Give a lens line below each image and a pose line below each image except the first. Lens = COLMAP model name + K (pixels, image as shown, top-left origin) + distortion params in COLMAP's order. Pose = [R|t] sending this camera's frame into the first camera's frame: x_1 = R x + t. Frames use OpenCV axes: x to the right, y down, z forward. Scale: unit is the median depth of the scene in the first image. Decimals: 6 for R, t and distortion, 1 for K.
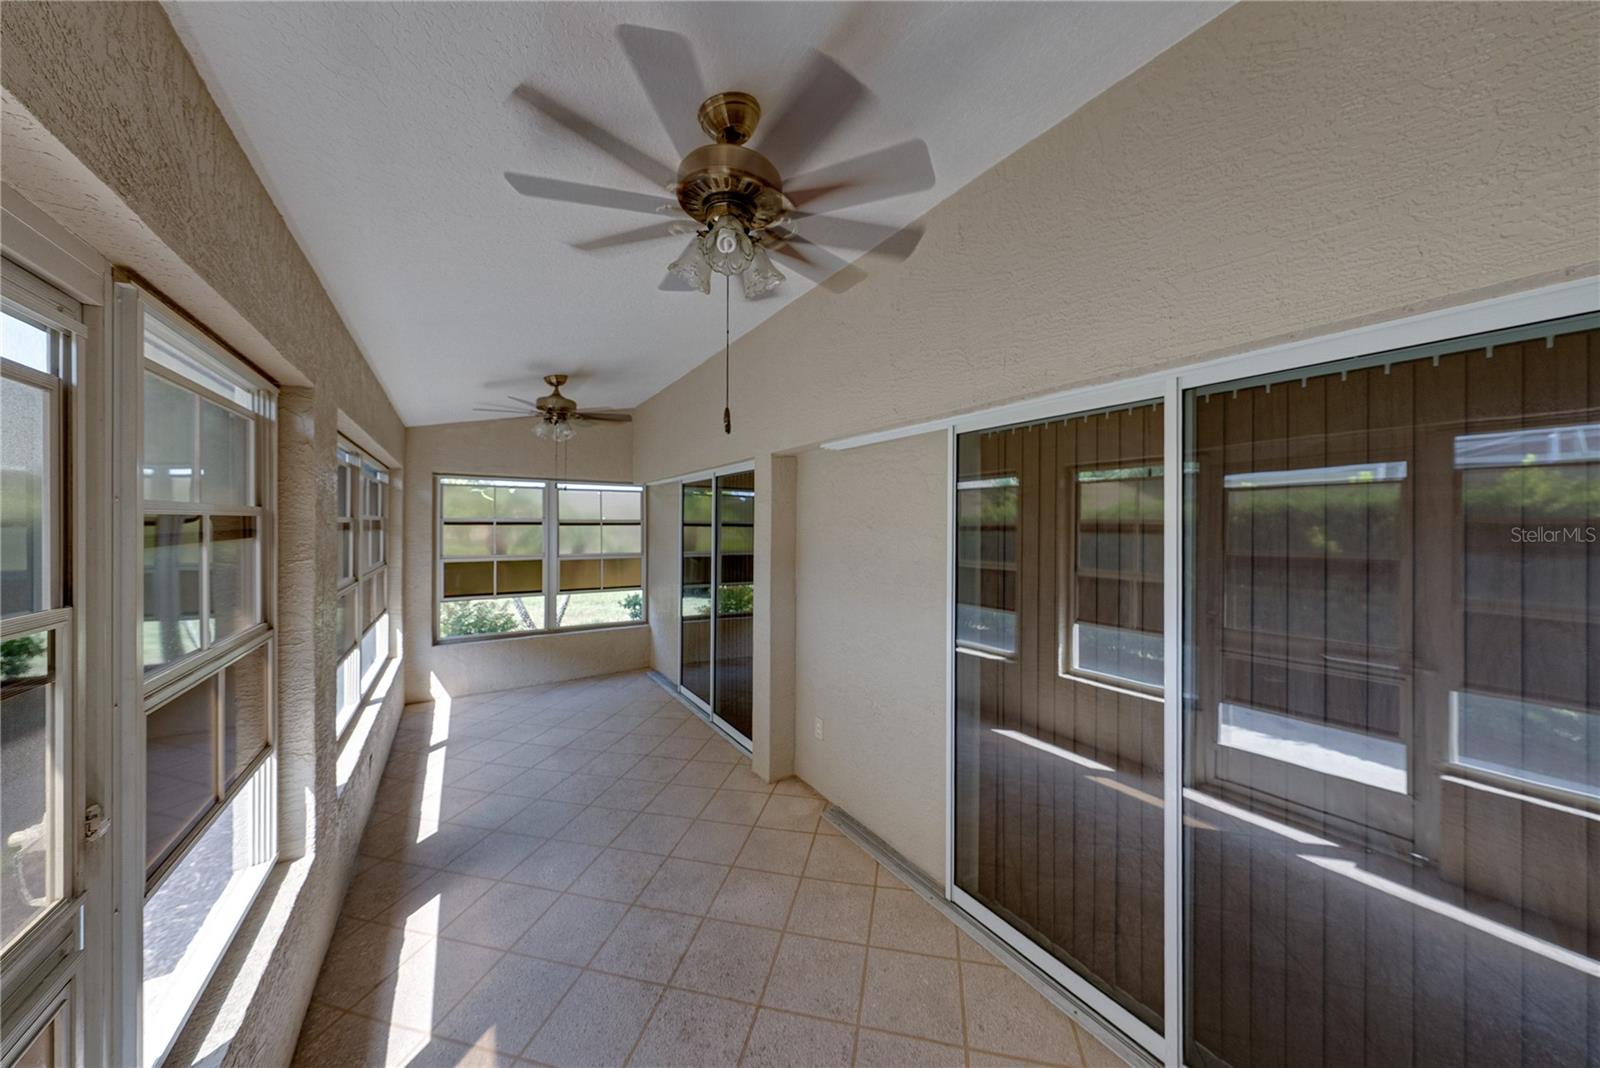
lens RADIAL K [[546.2, 0, 806.7], [0, 546.2, 527.6], [0, 0, 1]] dist [-0.004351, -0.000448]
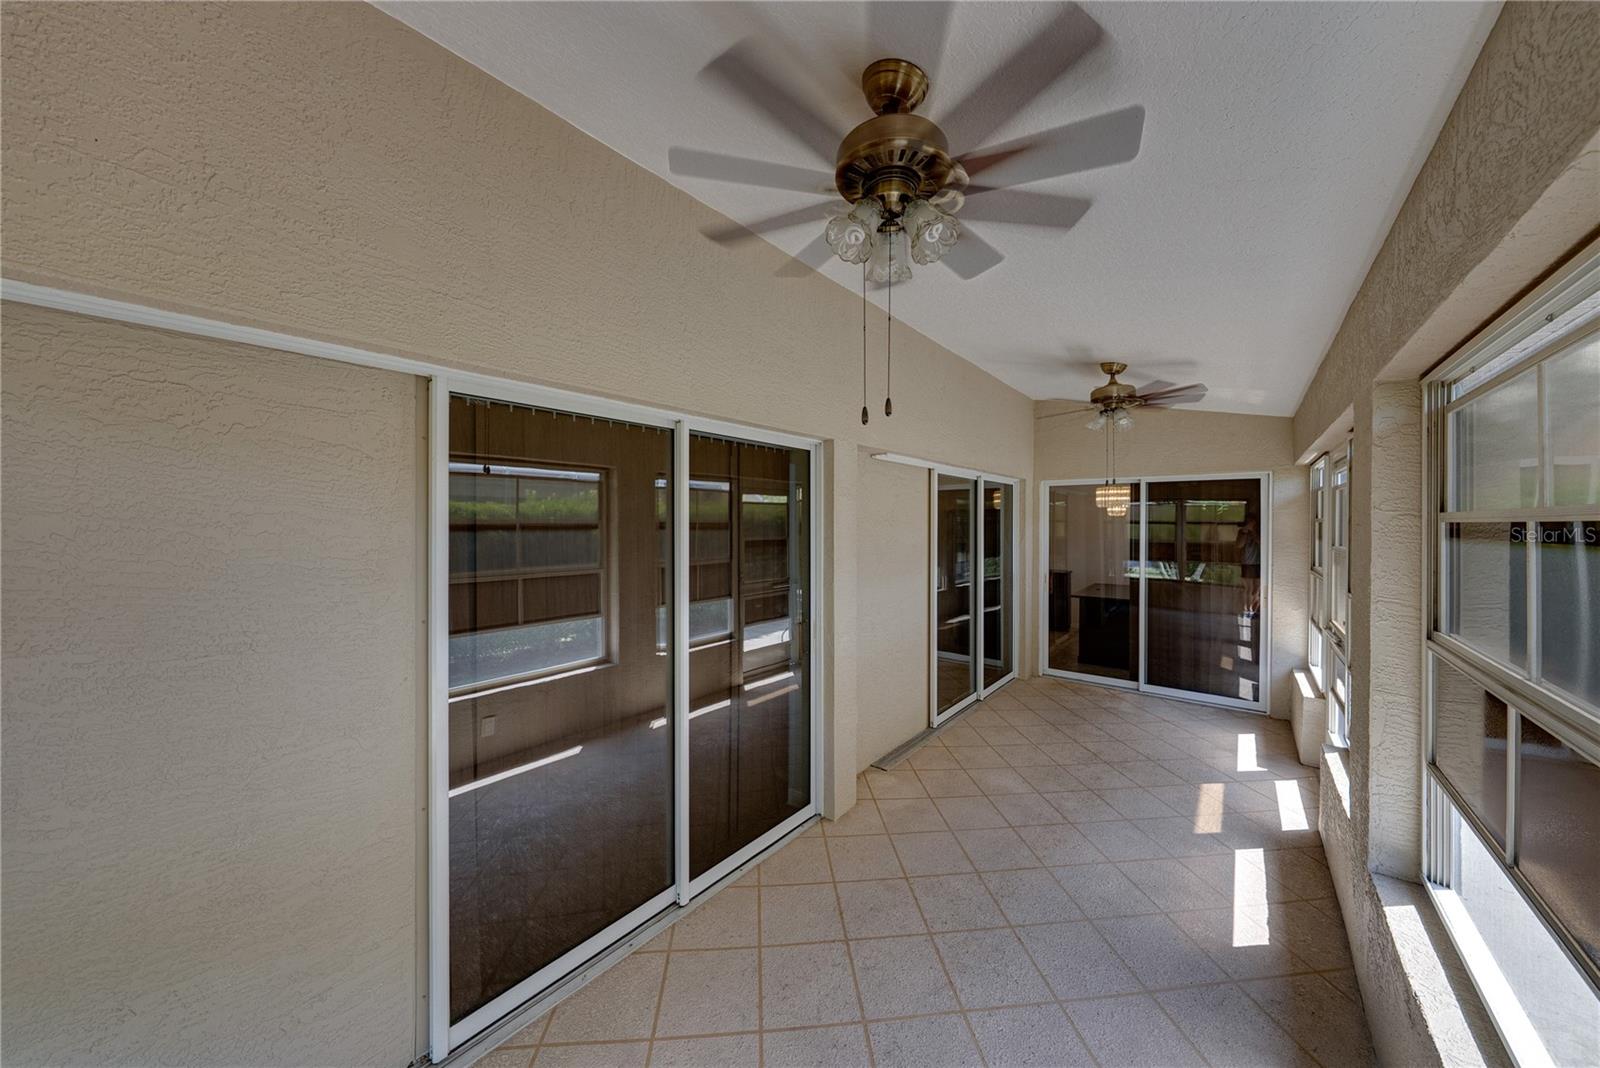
lens RADIAL K [[546.2, 0, 800.5], [0, 546.2, 535.3], [0, 0, 1]] dist [-0.004351, -0.000448]
pose [[-0.323947, -0.021557, 0.945830, -0.895937], [-0.000097, 0.999741, 0.022752, -0.005832], [-0.946075, 0.007279, -0.323865, 1.376782]]
